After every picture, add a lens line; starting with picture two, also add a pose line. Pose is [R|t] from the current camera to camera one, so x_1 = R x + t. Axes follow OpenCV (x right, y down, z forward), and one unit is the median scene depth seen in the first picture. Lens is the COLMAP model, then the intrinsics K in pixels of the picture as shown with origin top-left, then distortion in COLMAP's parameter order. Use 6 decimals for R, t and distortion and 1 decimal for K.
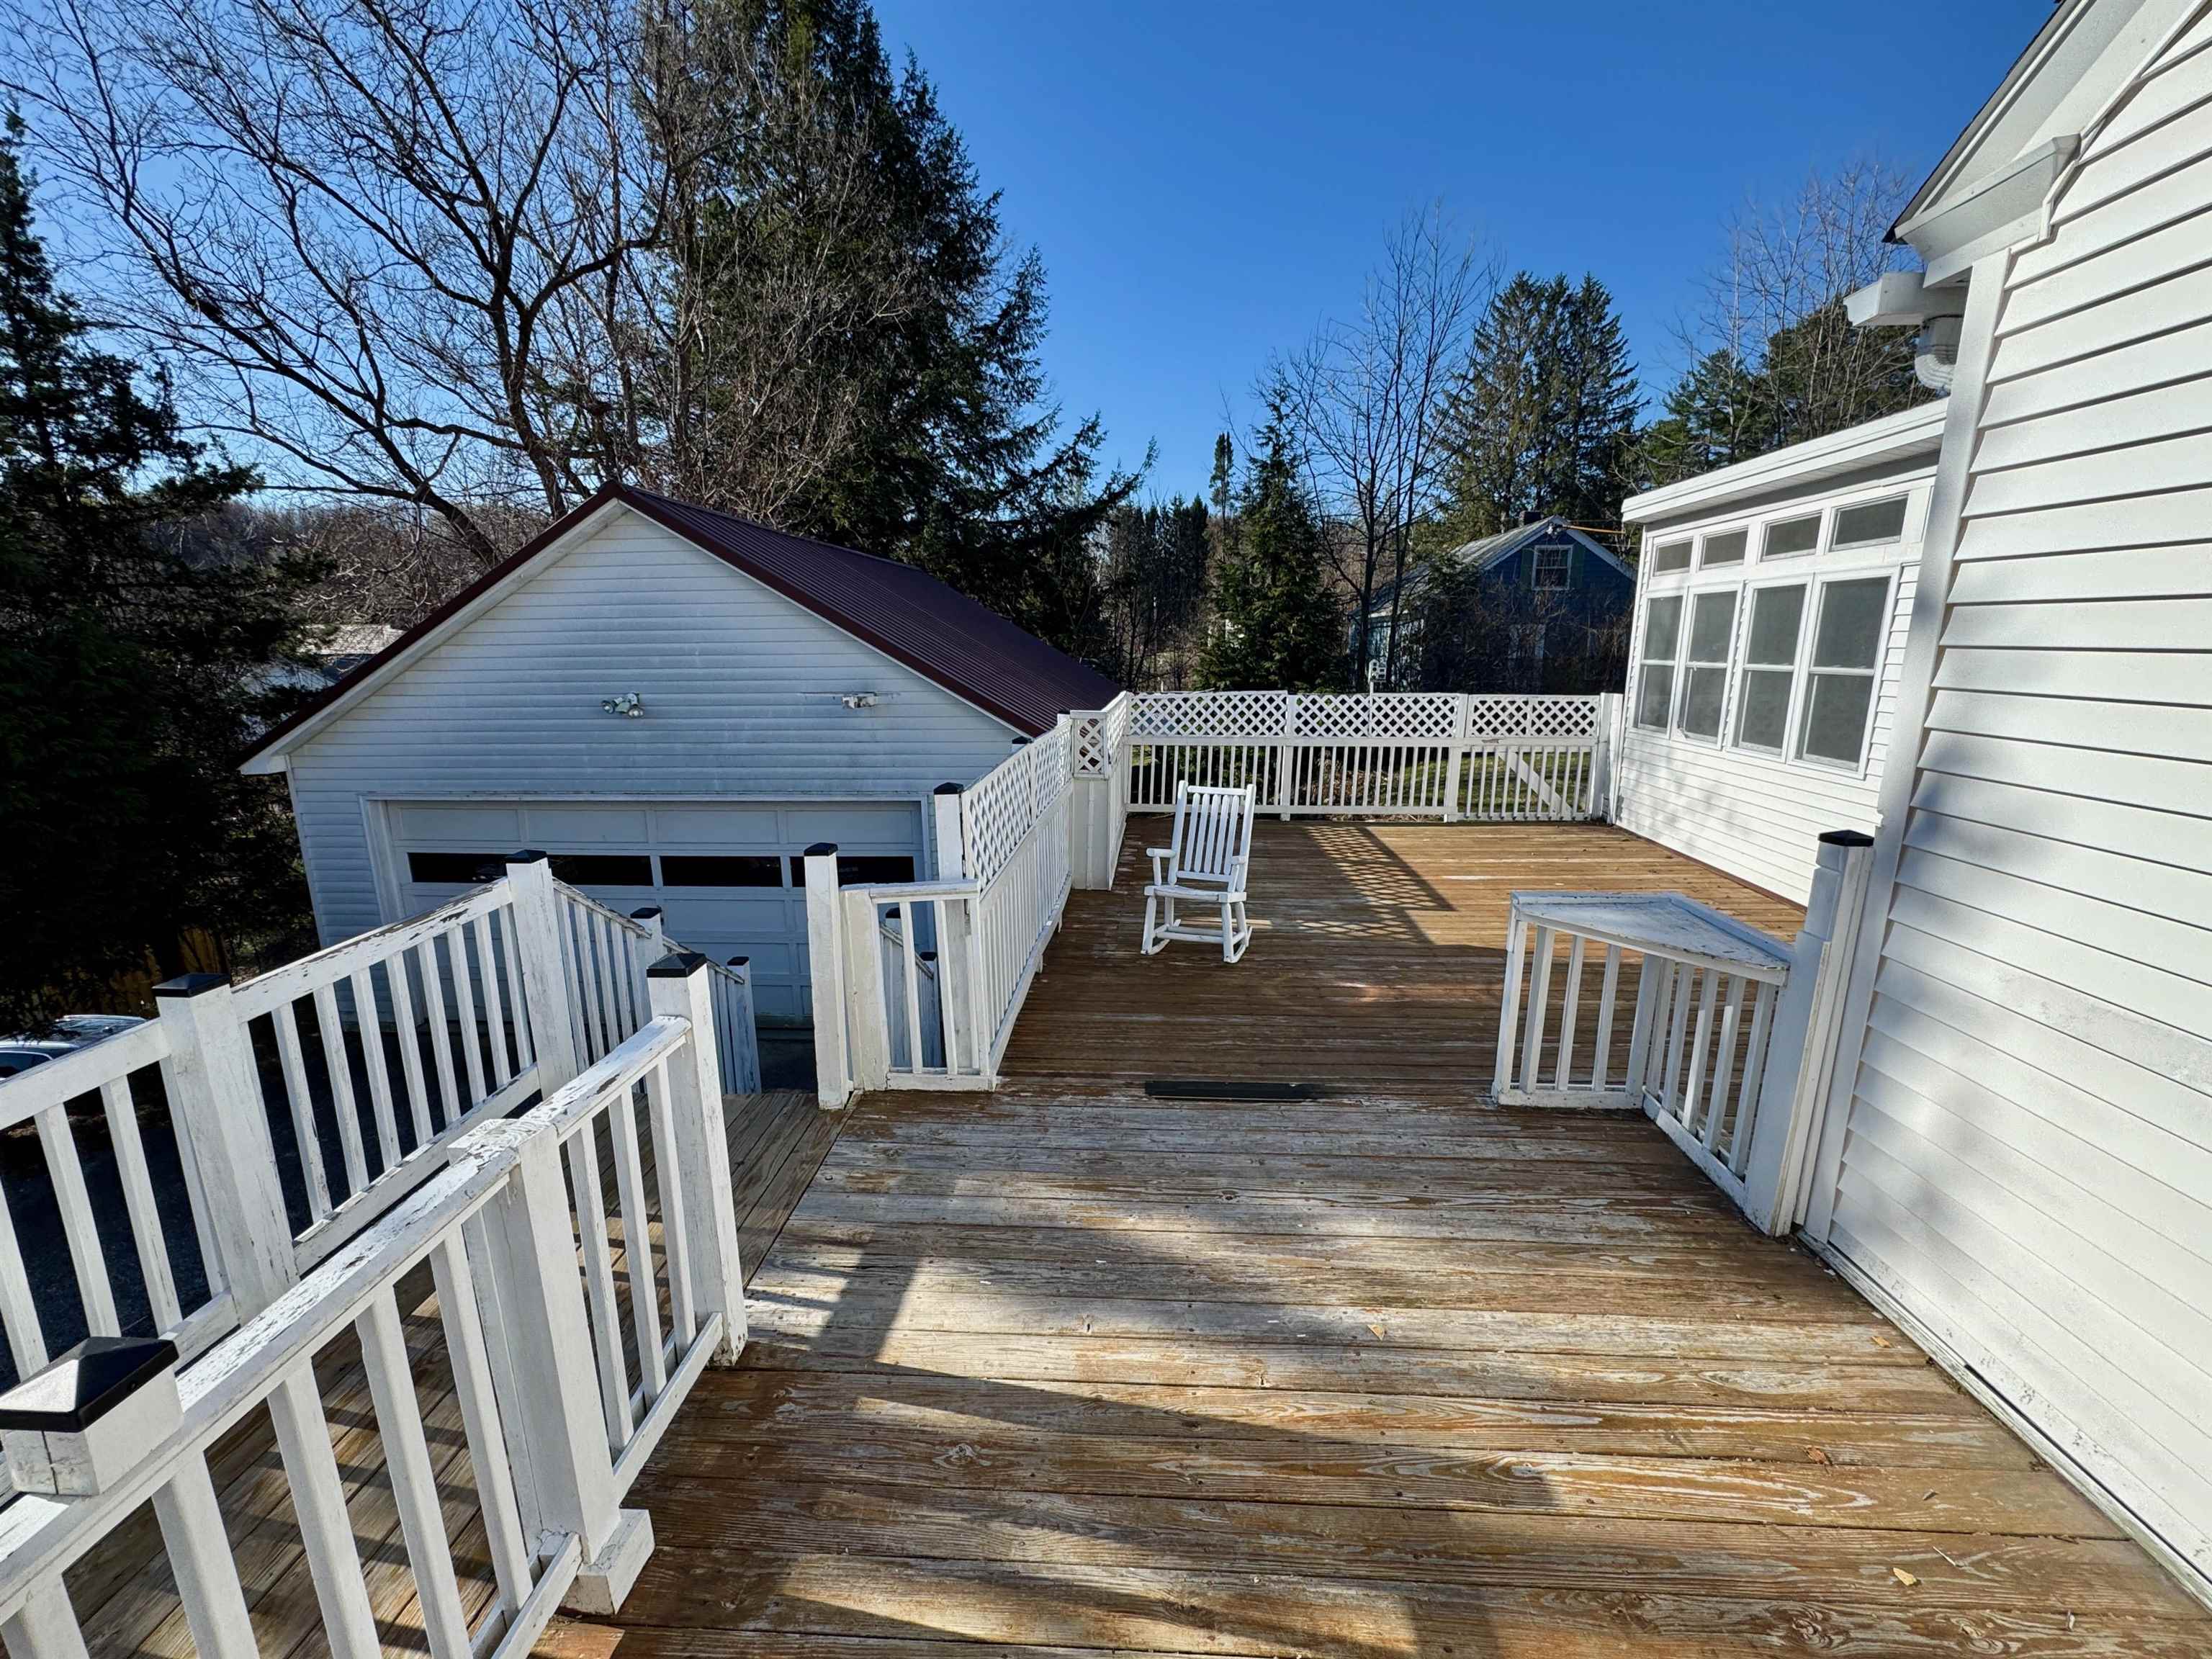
lens RADIAL K [[892.0, 0, 1105.0], [0, 892.0, 832.6], [0, 0, 1]] dist [0.000220, -0.000057]
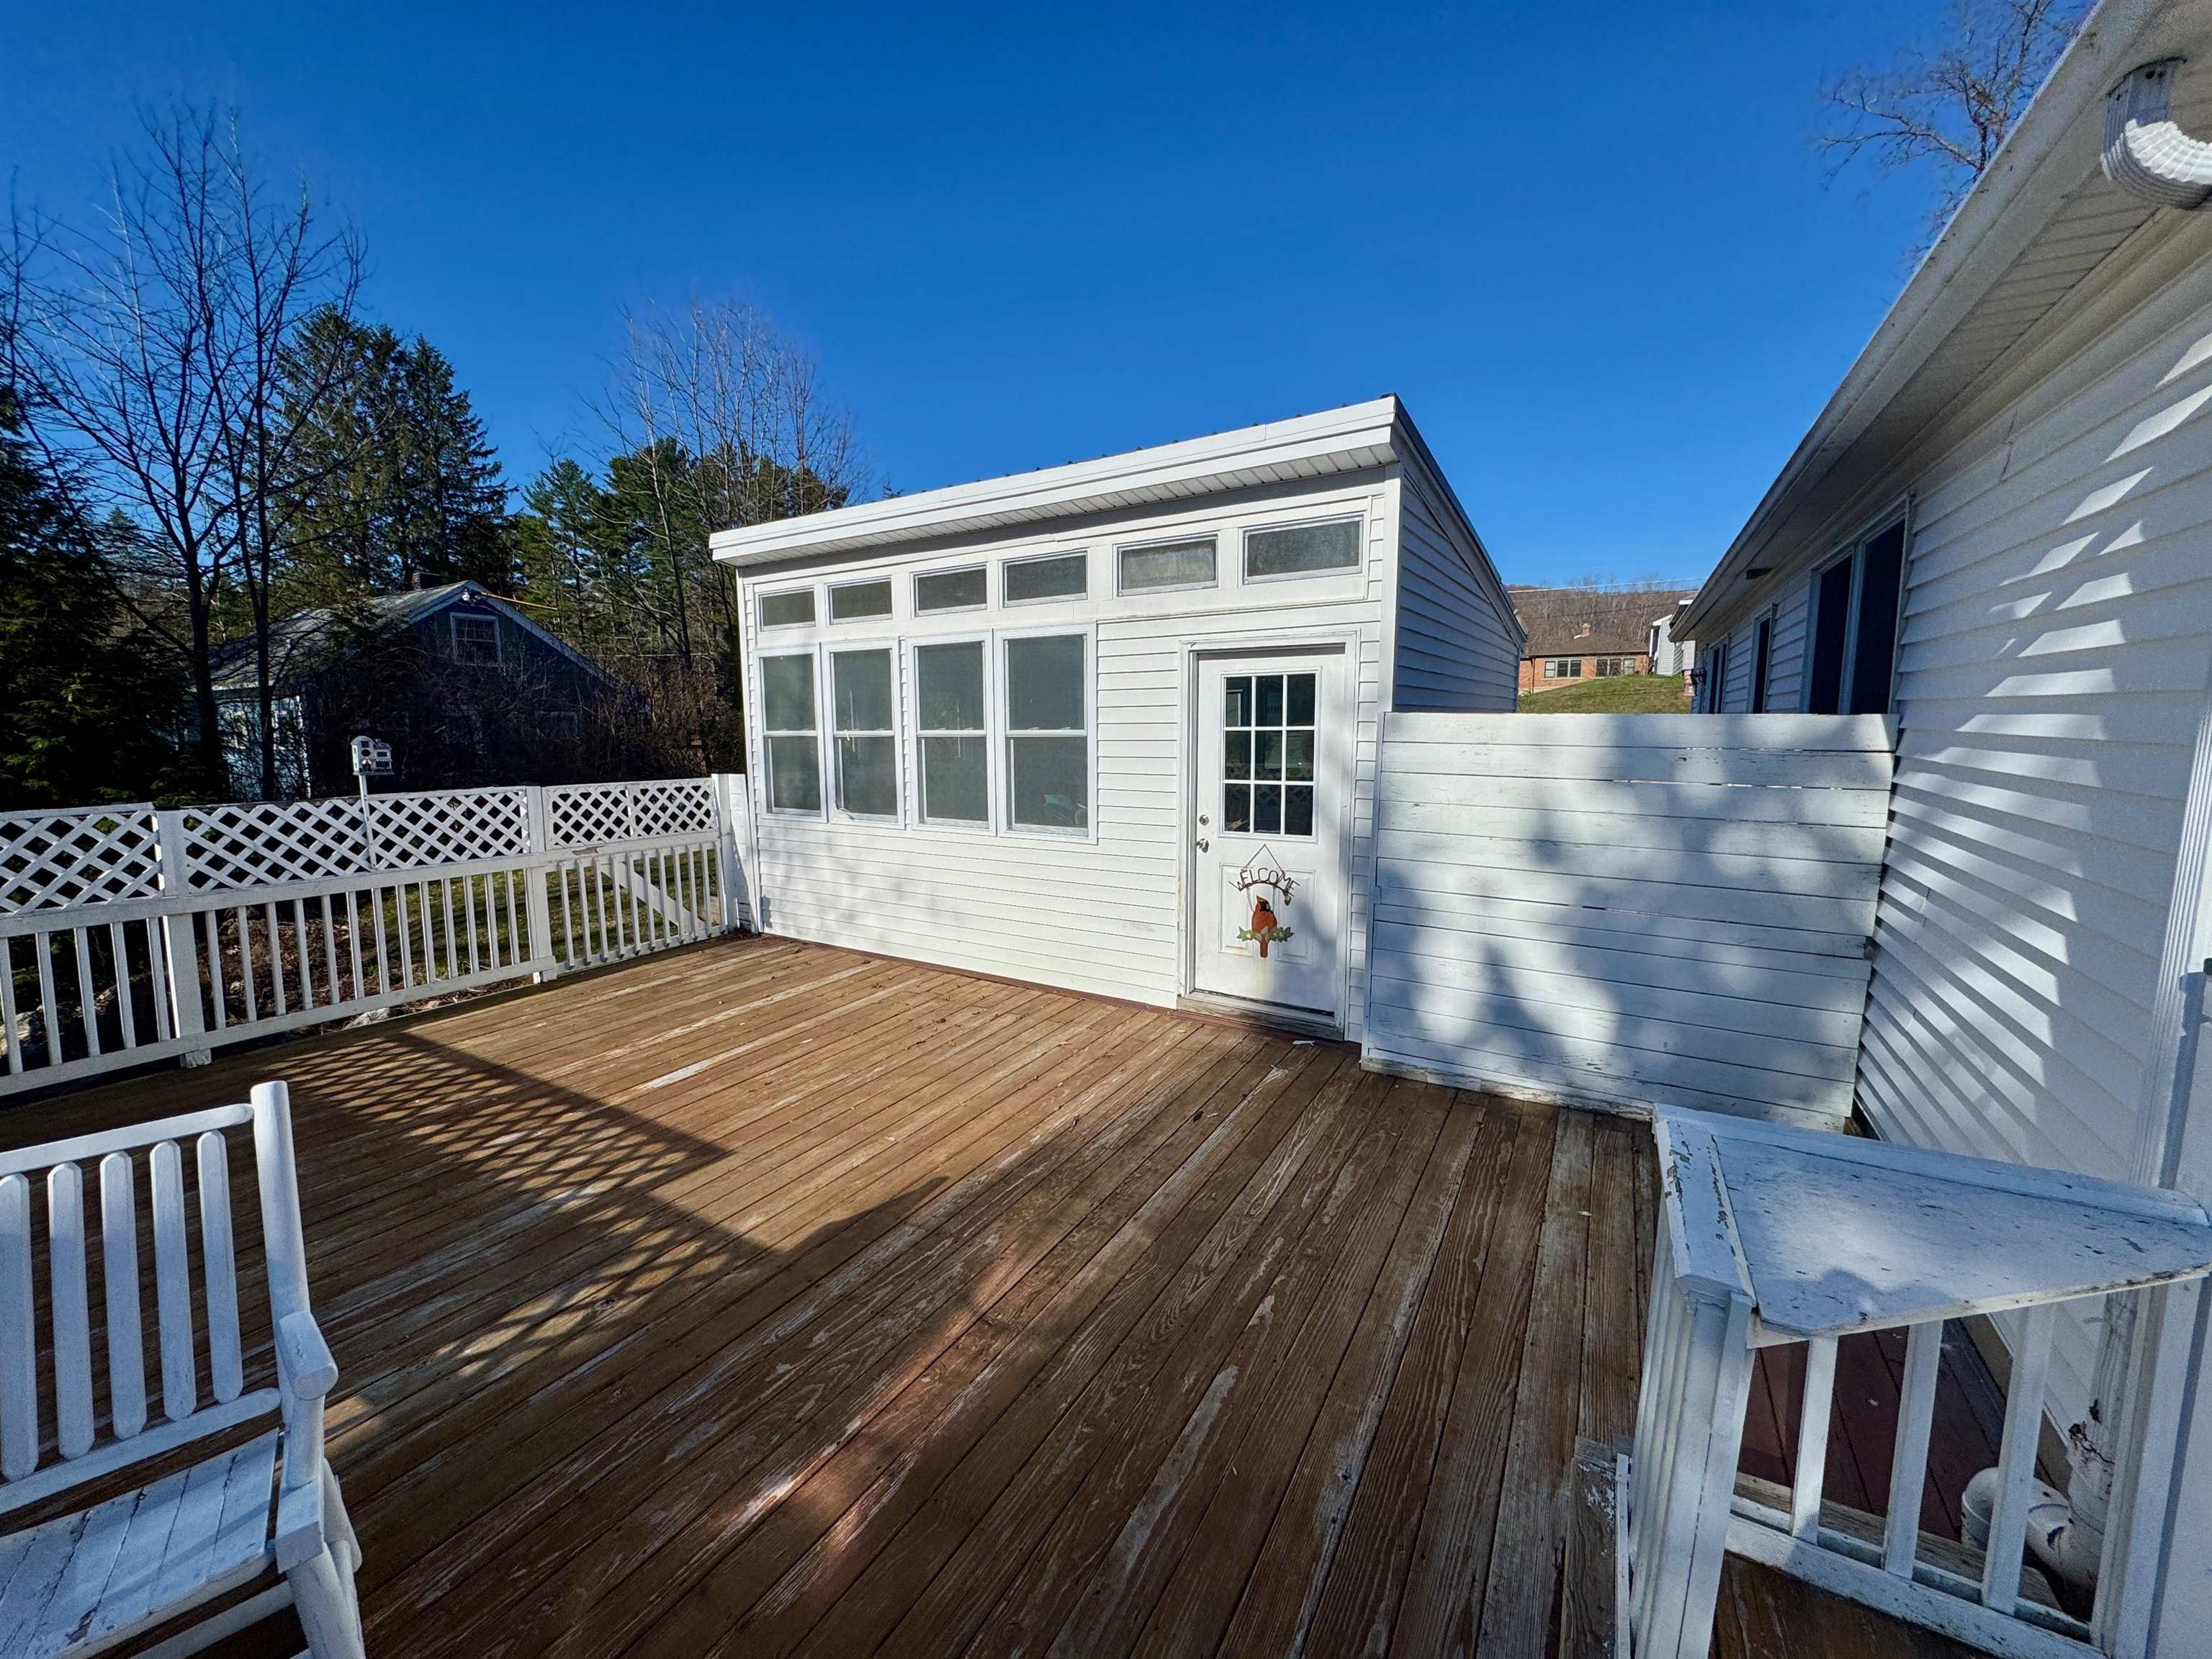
lens RADIAL K [[876.4, 0, 1095.9], [0, 876.4, 828.7], [0, 0, 1]] dist [-0.001934, -0.000196]
pose [[0.451184, -0.104816, 0.886254, 0.015277], [0.192837, 0.981068, 0.017858, -0.056323], [-0.871348, 0.162845, 0.462855, 0.345859]]
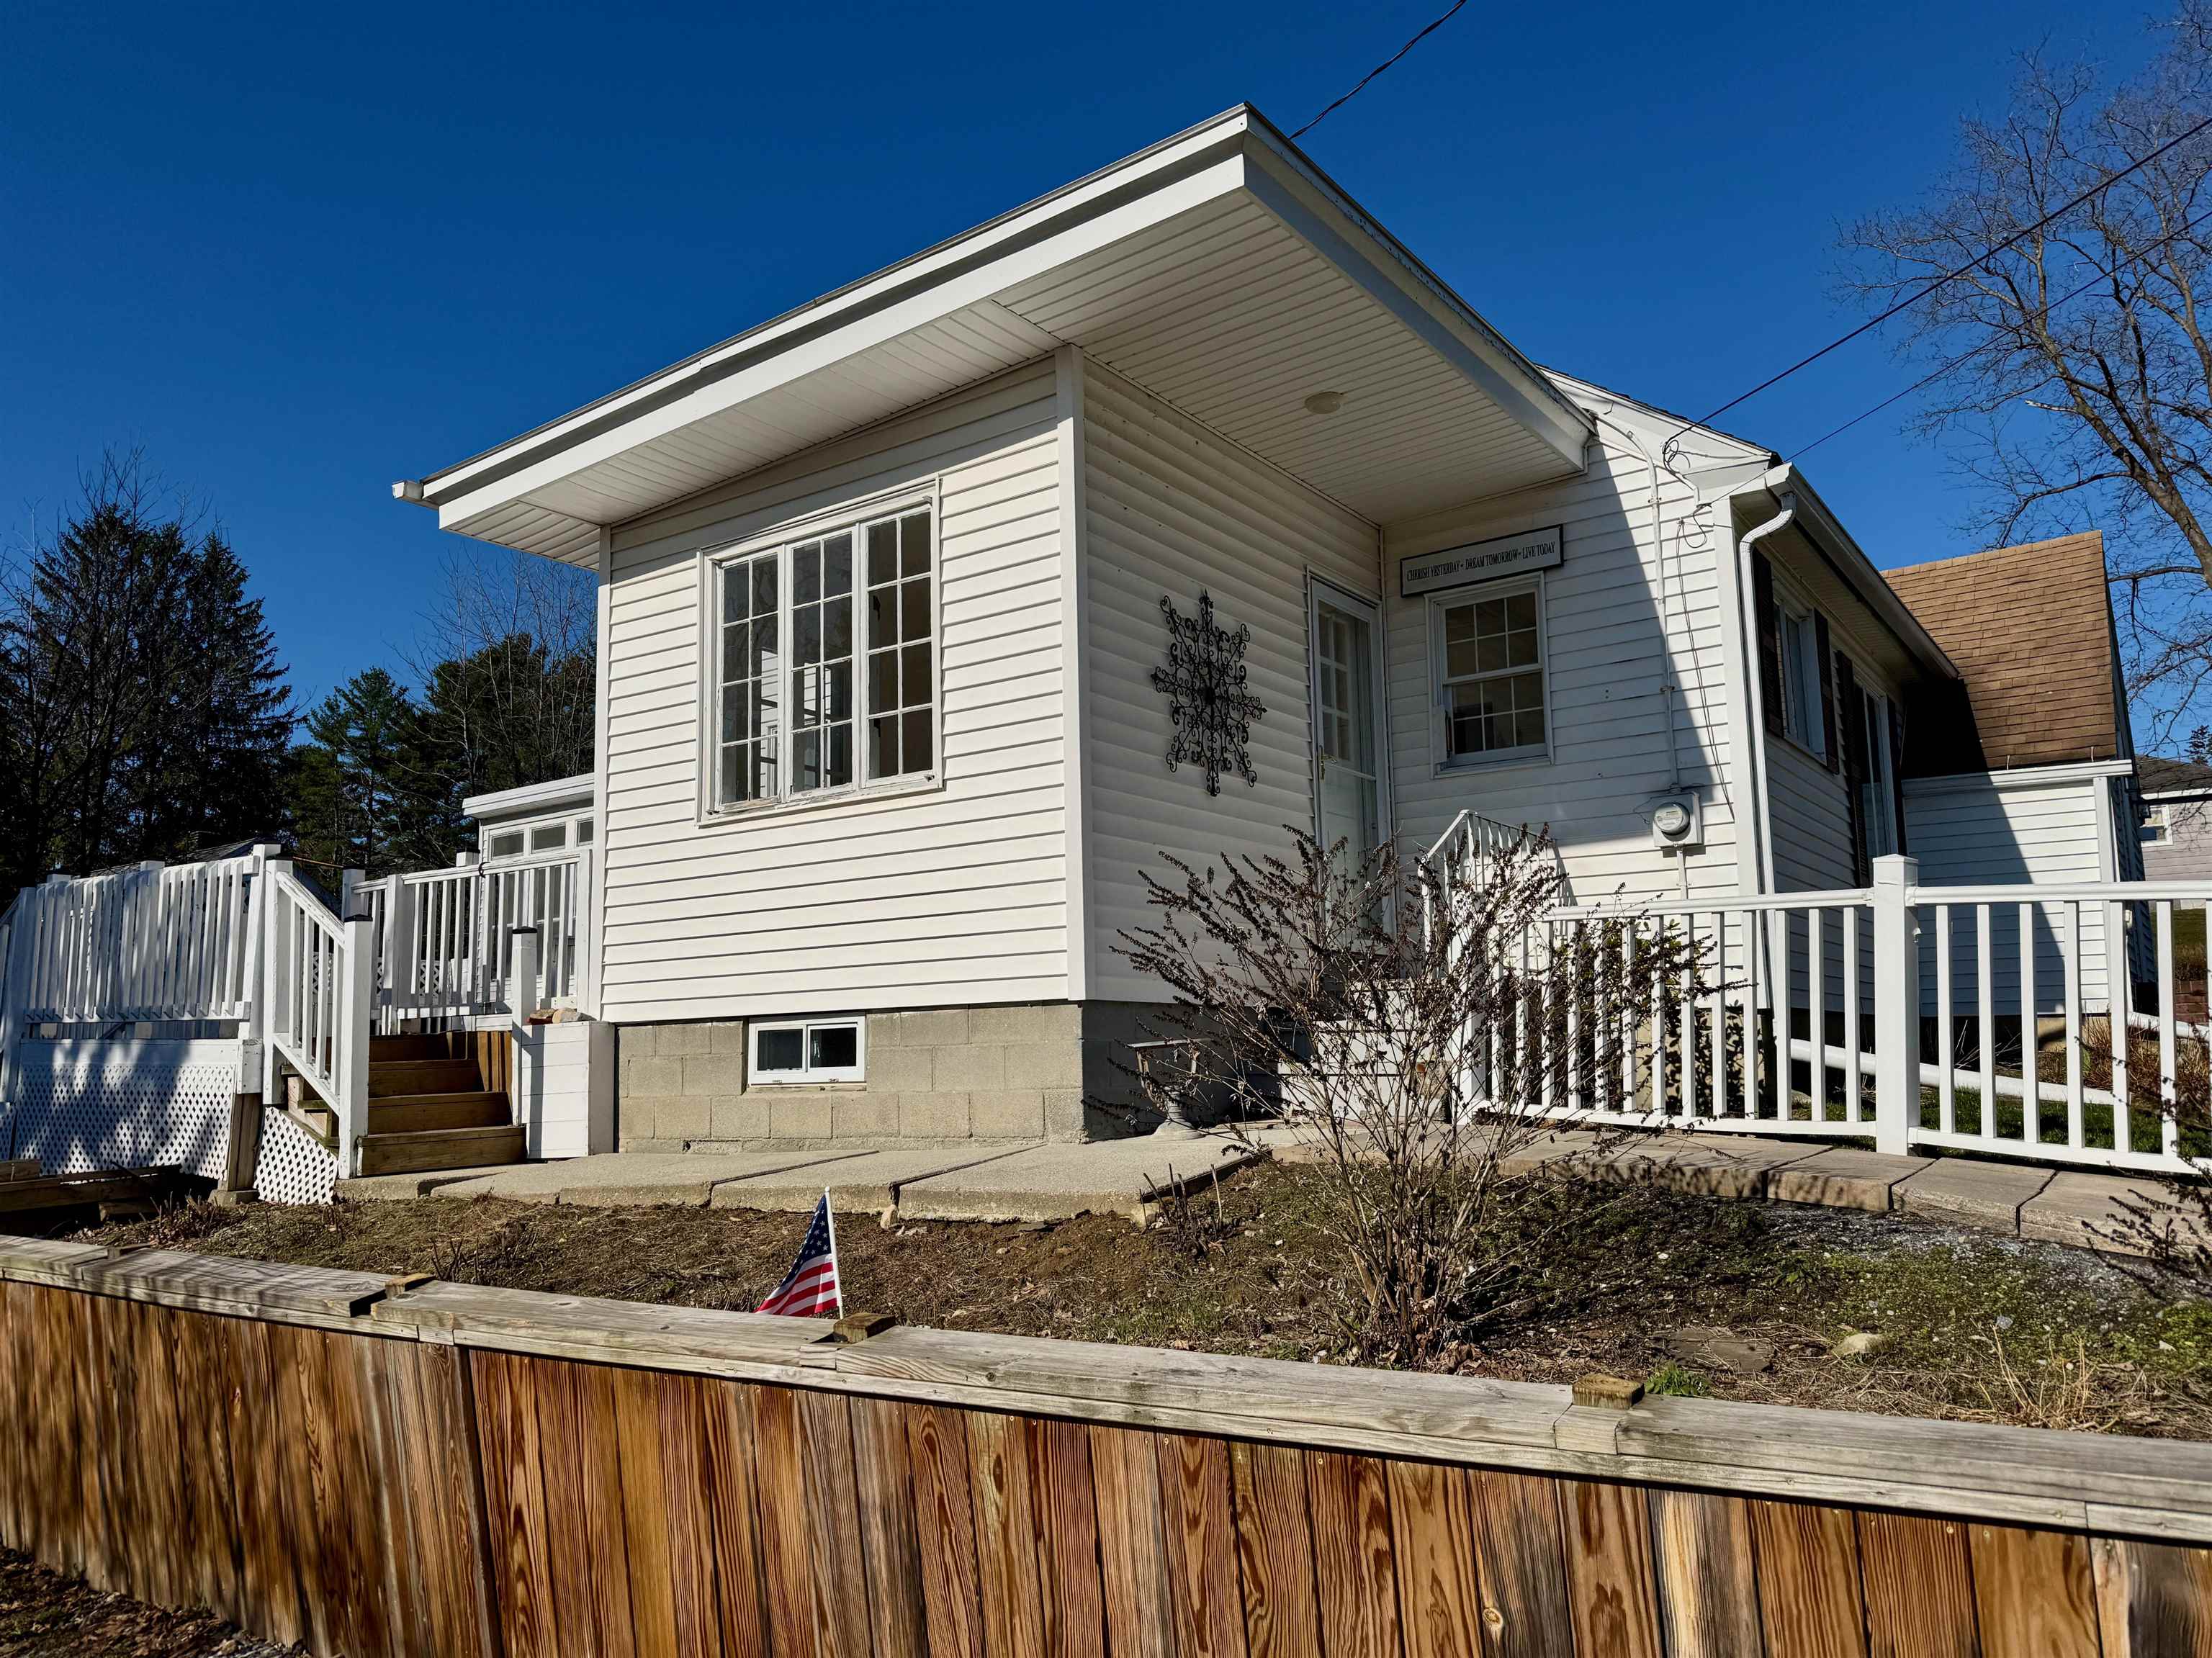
lens RADIAL K [[1624.2, 0, 1106.0], [0, 1624.2, 829.0], [0, 0, 1]] dist [-0.000584, -0.002409]
pose [[0.531397, 0.122105, 0.838277, -0.789517], [0.195948, 0.945003, -0.261865, 0.408711], [-0.824149, 0.303413, 0.478246, -0.755066]]
